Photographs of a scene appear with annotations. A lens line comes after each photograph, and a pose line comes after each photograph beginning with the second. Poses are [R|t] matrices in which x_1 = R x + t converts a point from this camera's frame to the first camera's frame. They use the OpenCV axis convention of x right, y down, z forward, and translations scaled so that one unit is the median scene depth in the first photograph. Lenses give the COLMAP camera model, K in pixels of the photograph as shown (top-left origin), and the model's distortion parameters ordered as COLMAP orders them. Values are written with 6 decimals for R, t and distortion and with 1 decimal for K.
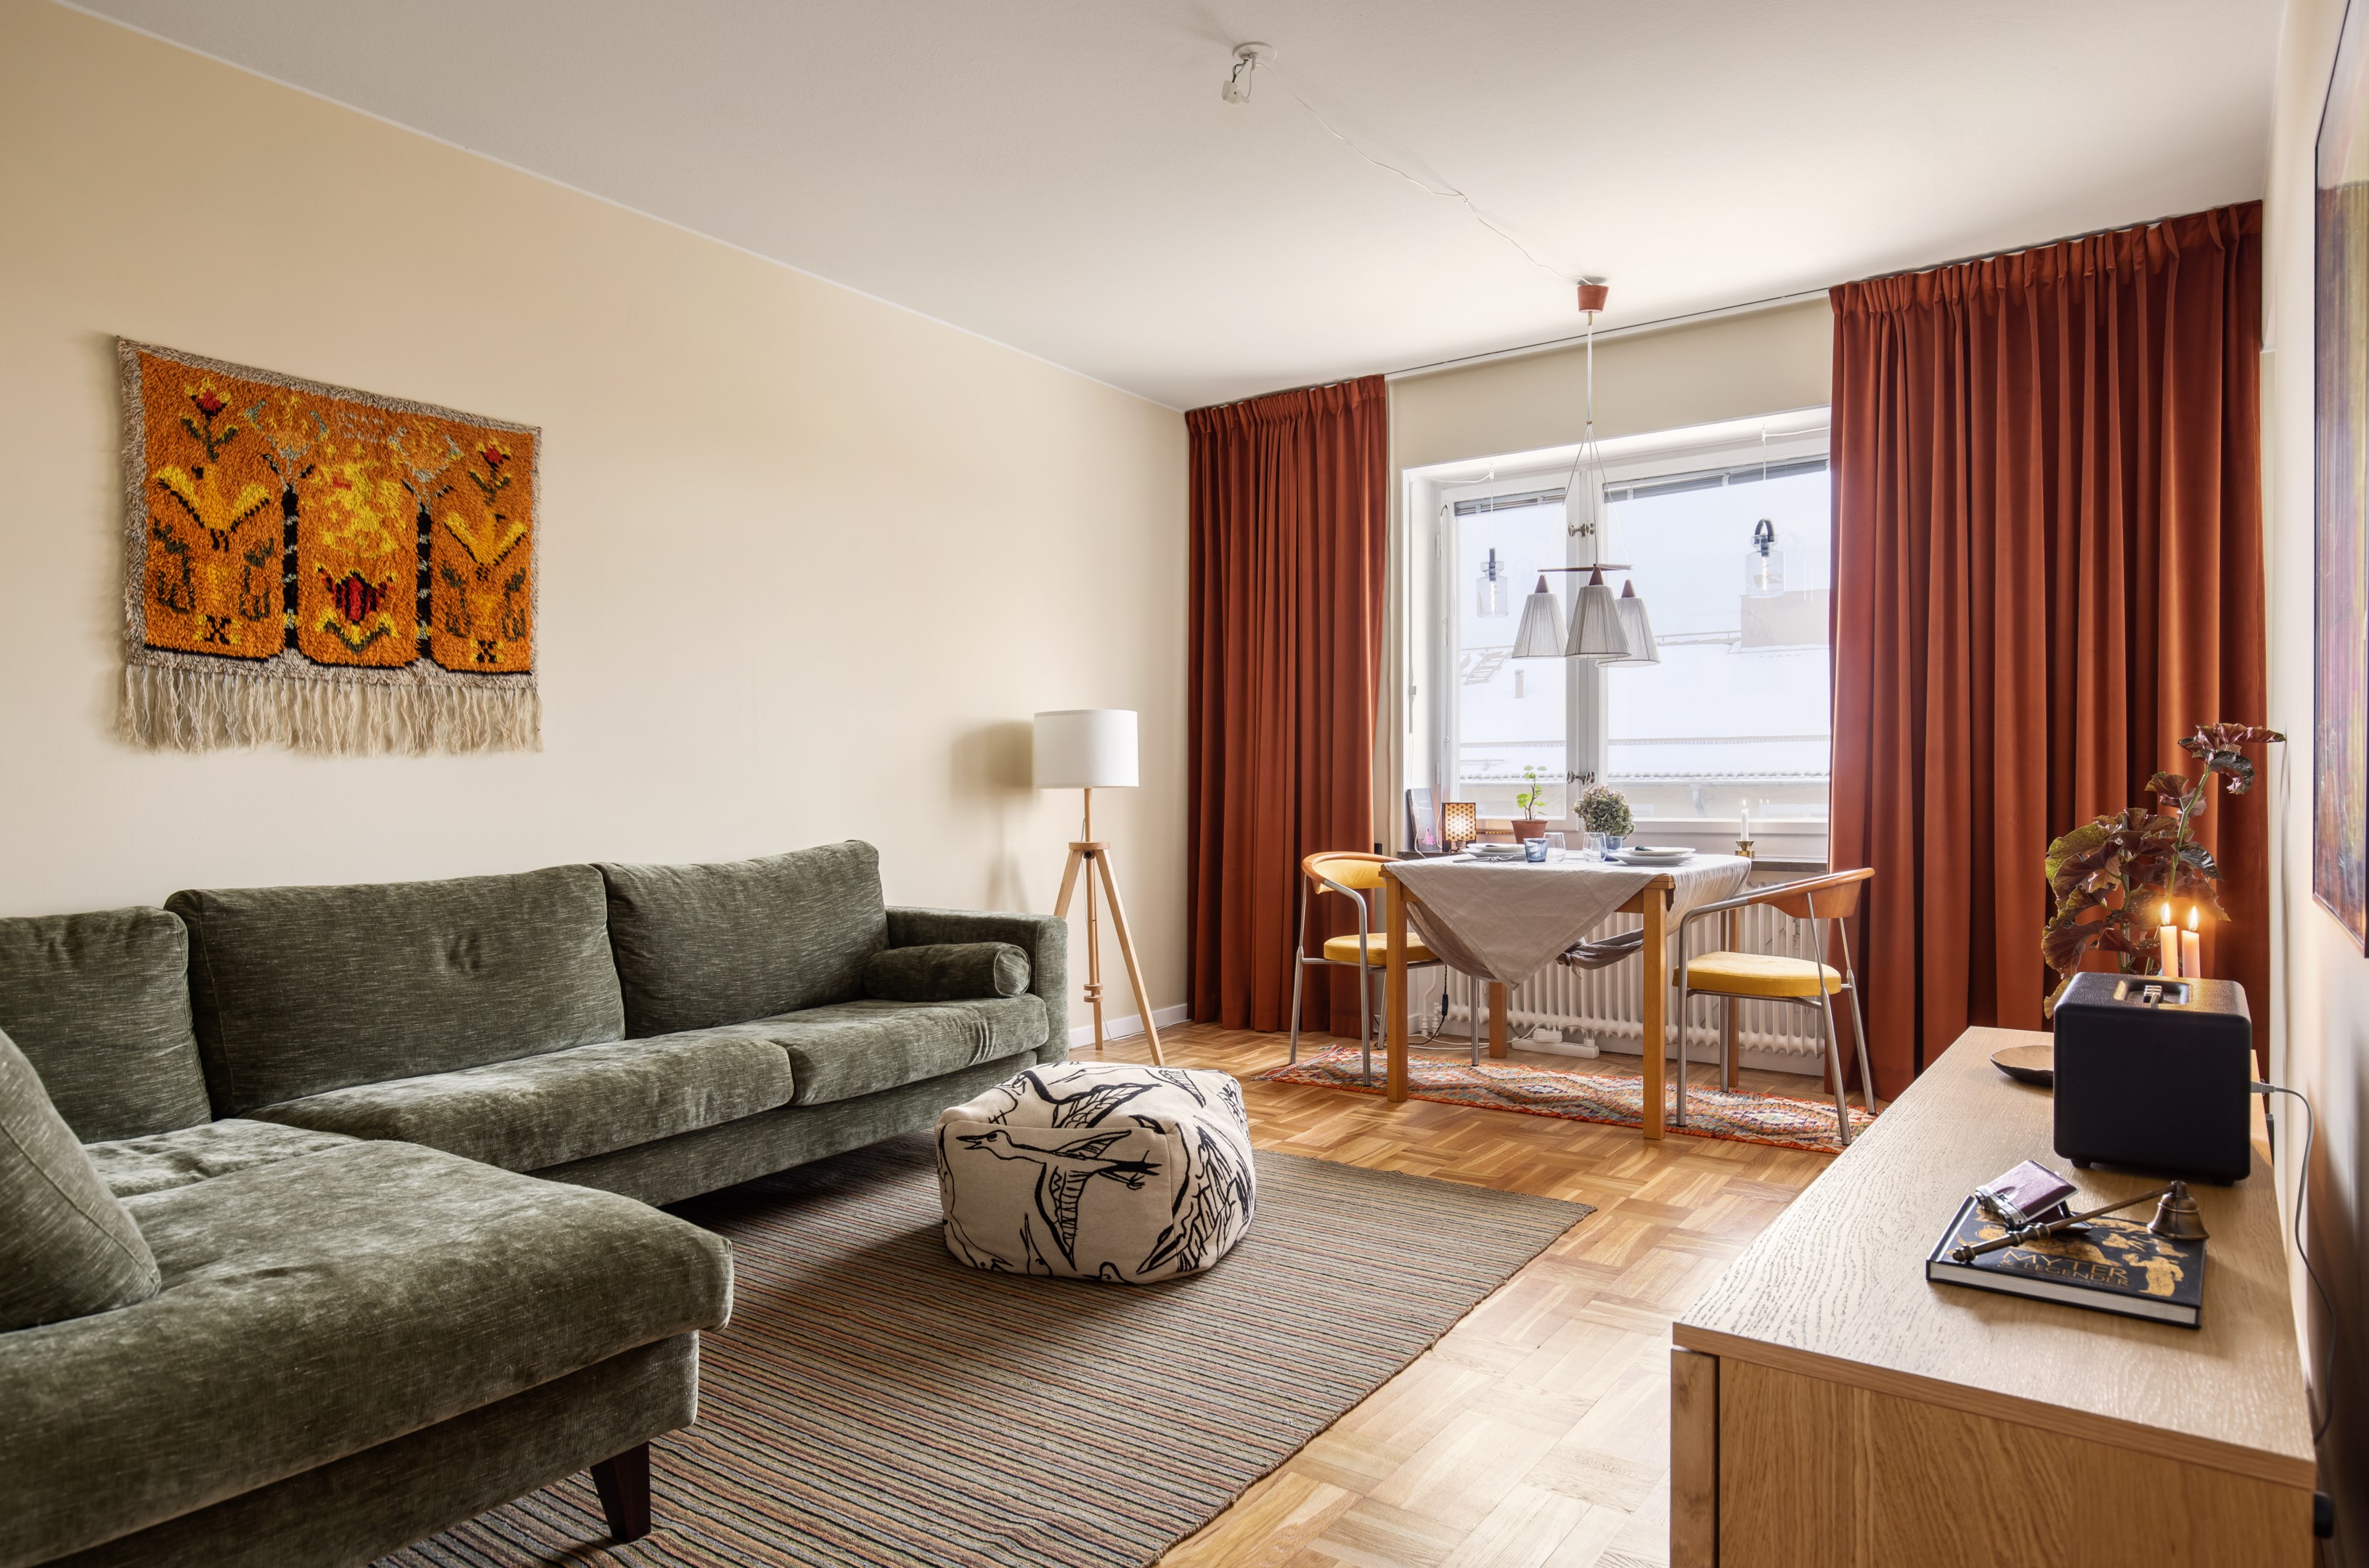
lens RADIAL K [[1426.9, 0, 1174.4], [0, 1426.9, 792.7], [0, 0, 1]] dist [0.007471, 0.000738]
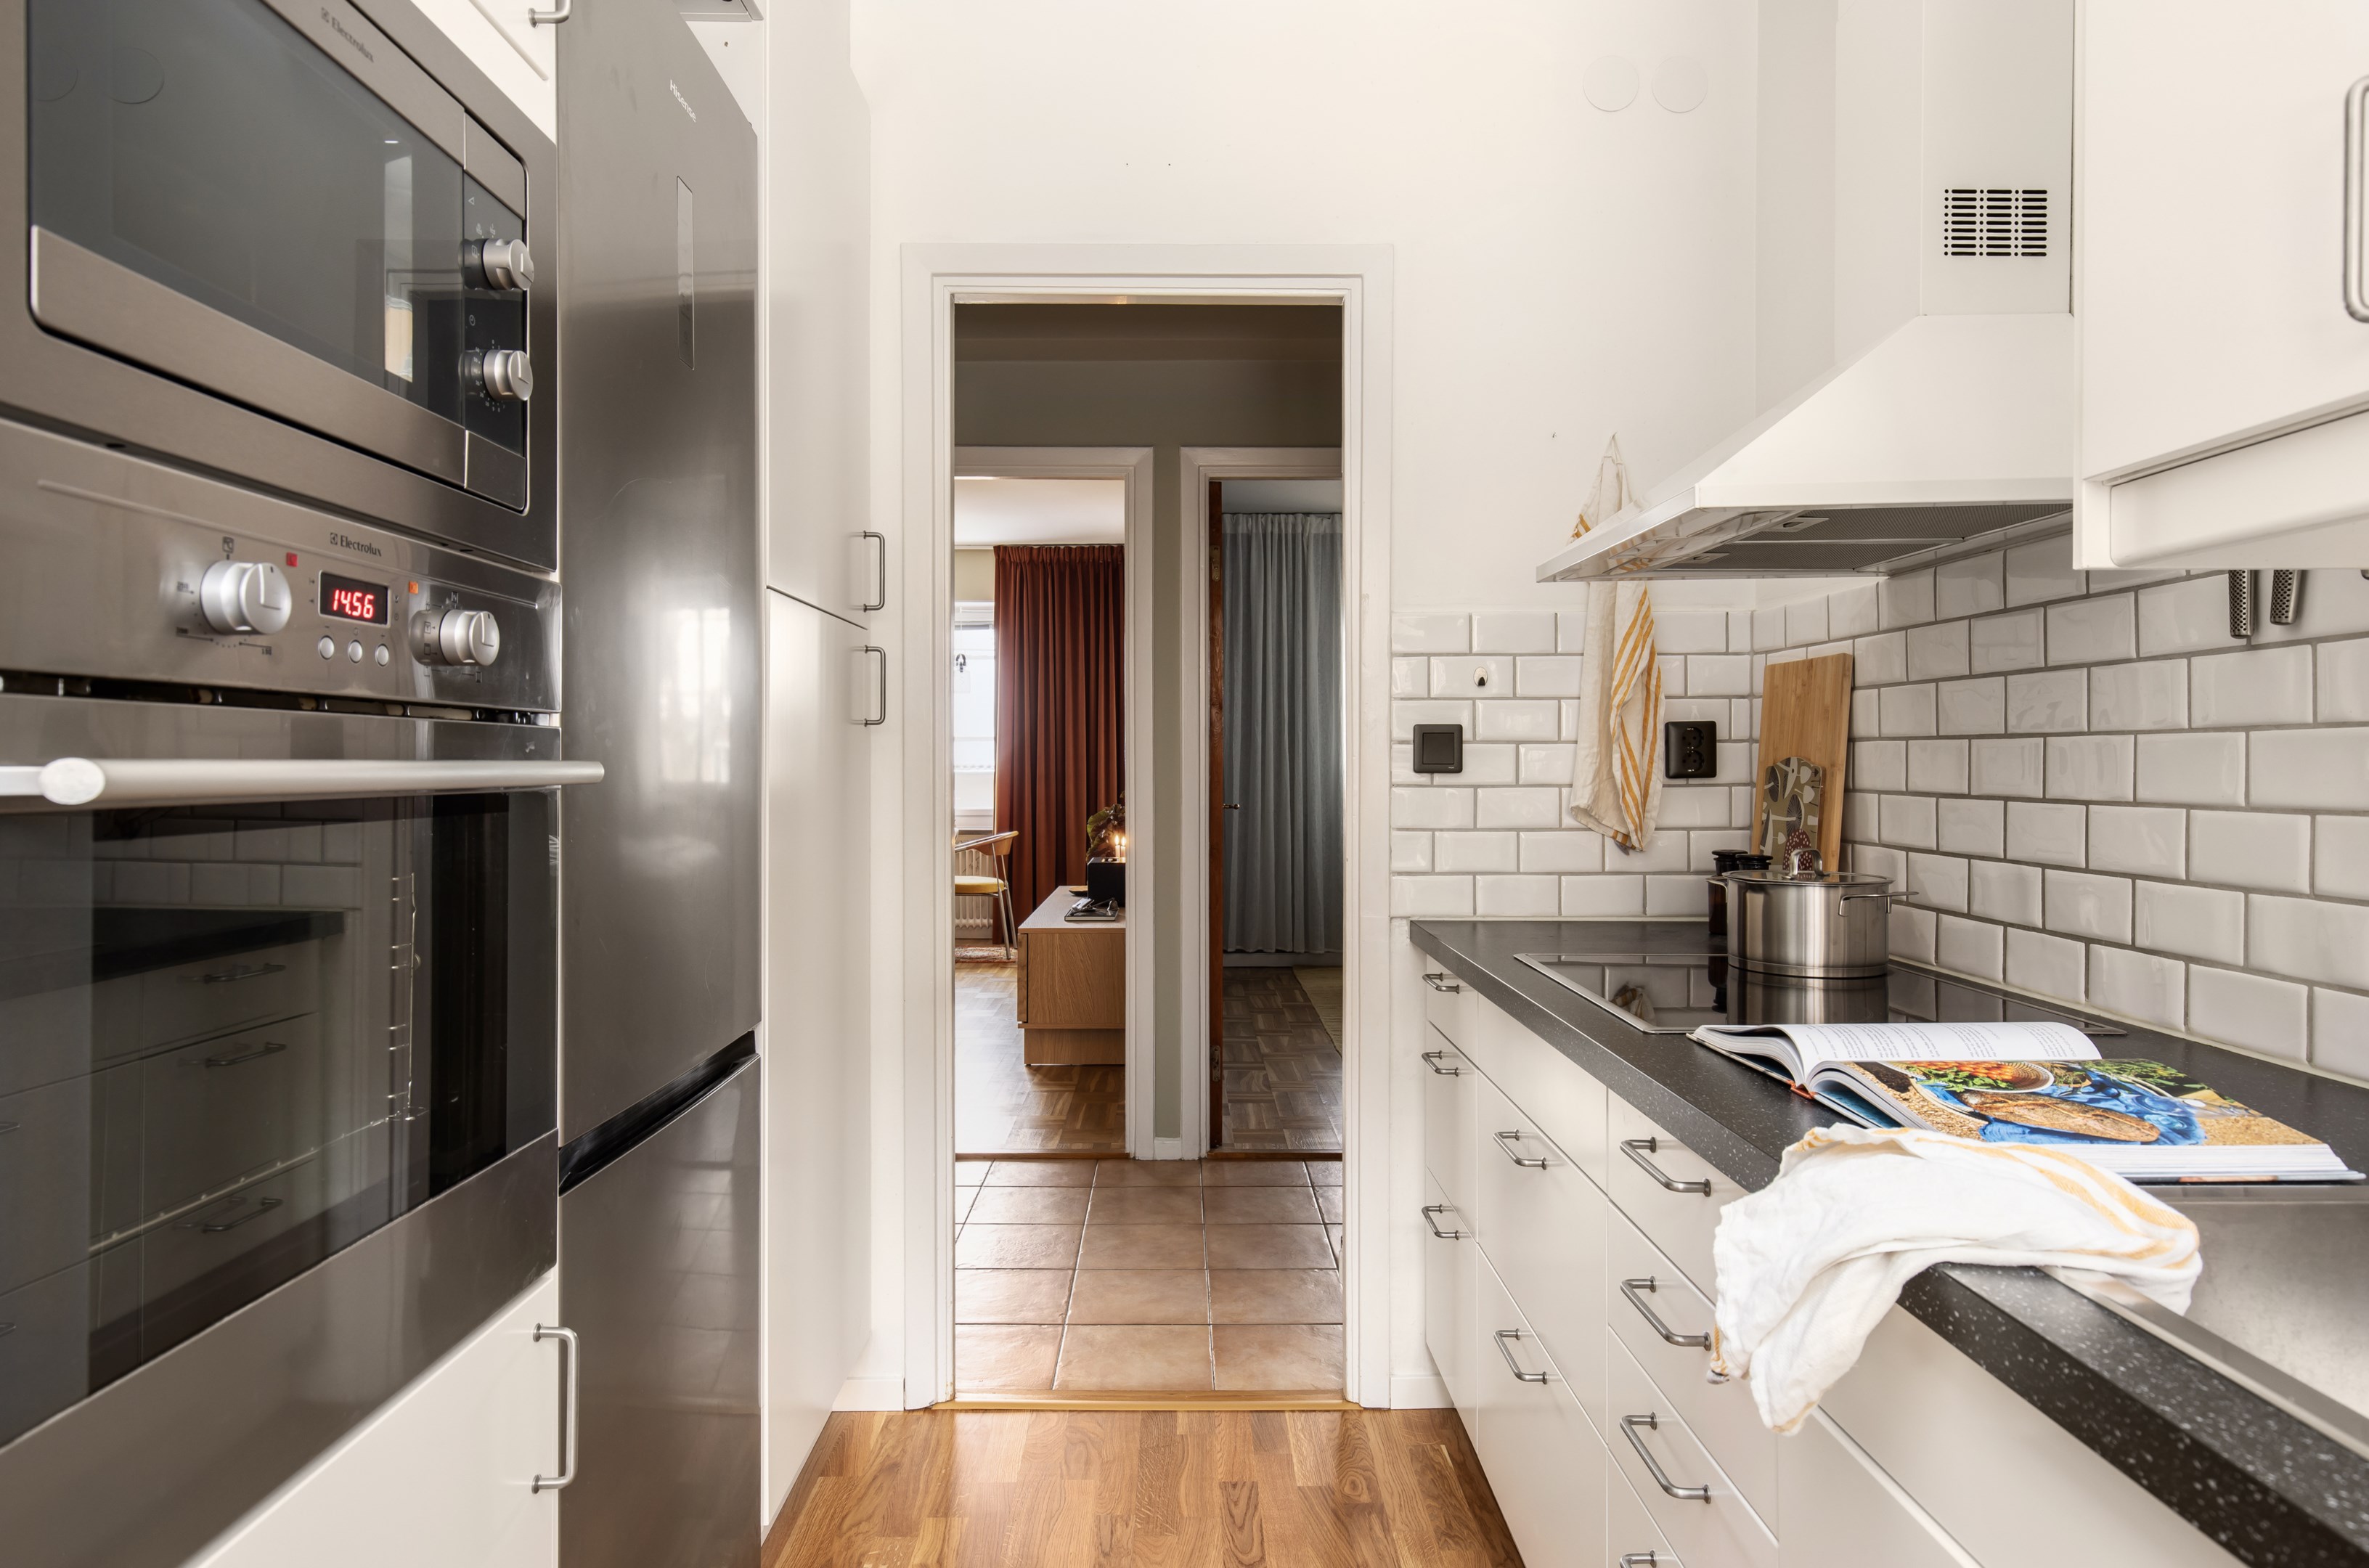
lens RADIAL K [[1289.2, 0, 1182.7], [0, 1289.2, 772.0], [0, 0, 1]] dist [0.000819, 0.000077]
pose [[0.815108, -0.005441, 0.579284, -0.597476], [0.006465, 0.999979, 0.000296, -0.048567], [-0.579273, 0.003504, 0.815126, -0.998951]]
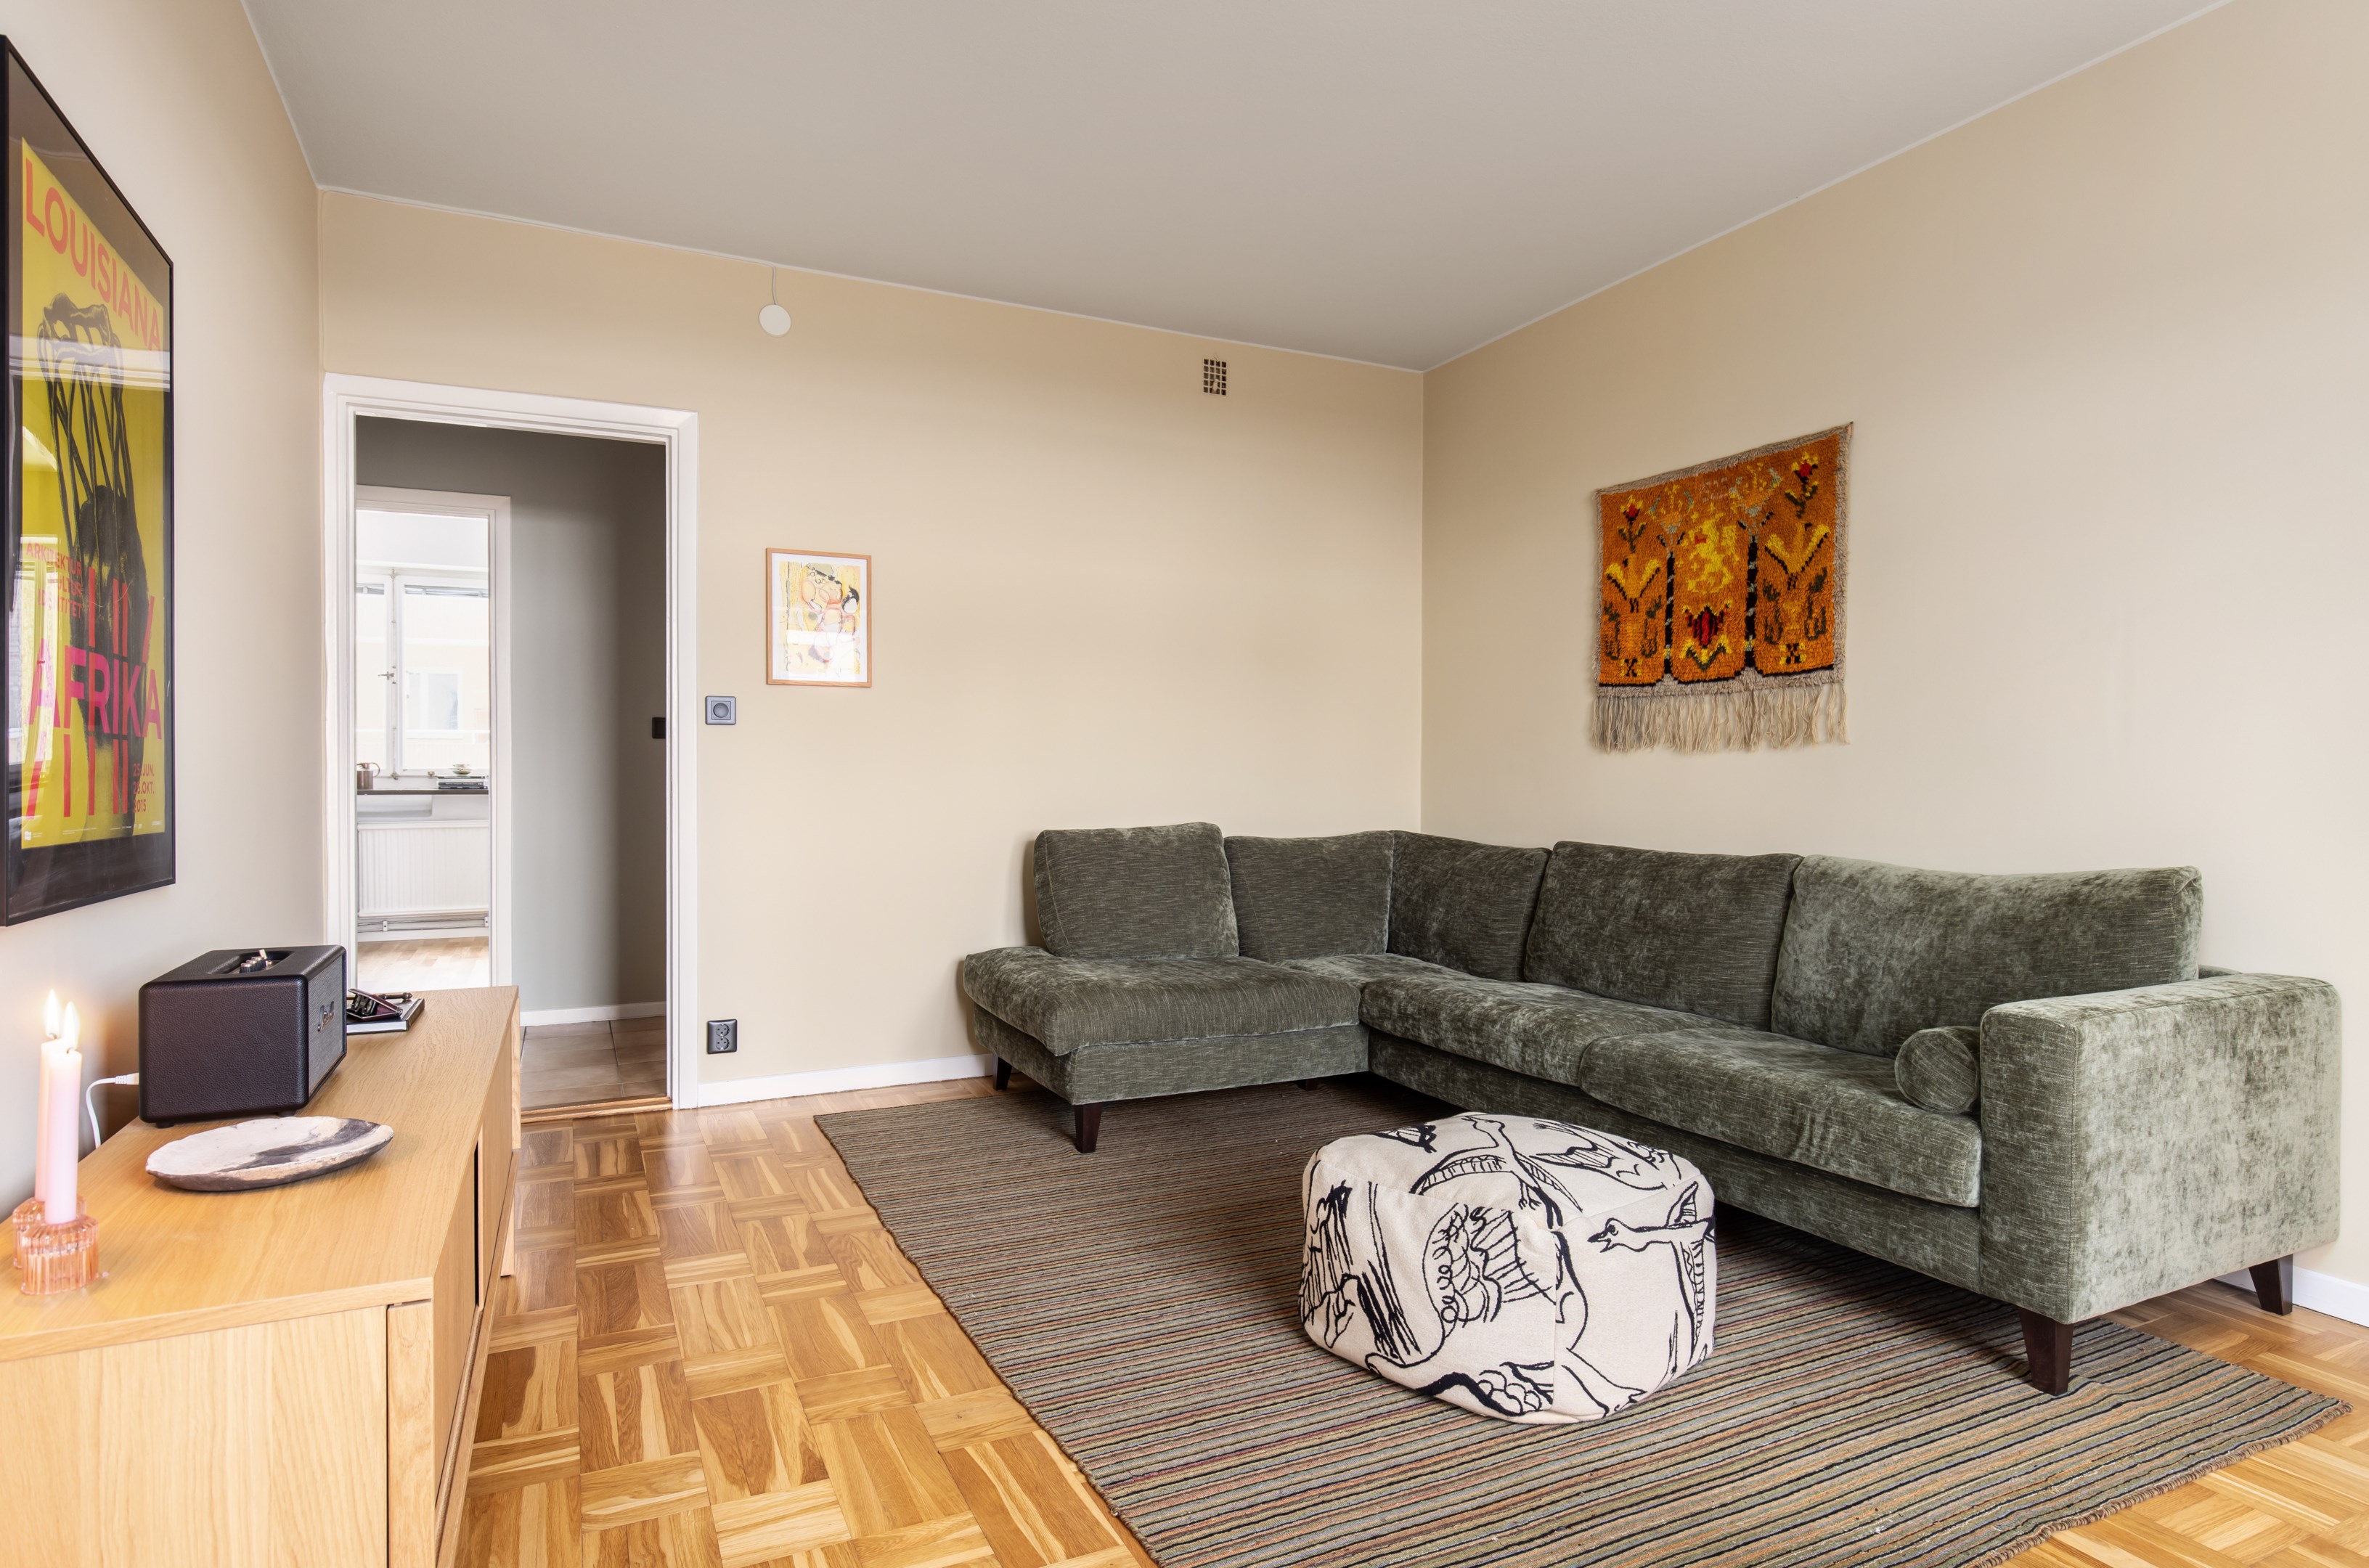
lens RADIAL K [[1289.2, 0, 1174.1], [0, 1289.2, 778.6], [0, 0, 1]] dist [0.000819, 0.000077]
pose [[-0.484502, 0.010095, -0.874732, 0.644487], [-0.005093, 0.999884, 0.014360, -0.015998], [0.874775, 0.011412, -0.484394, 1.126432]]
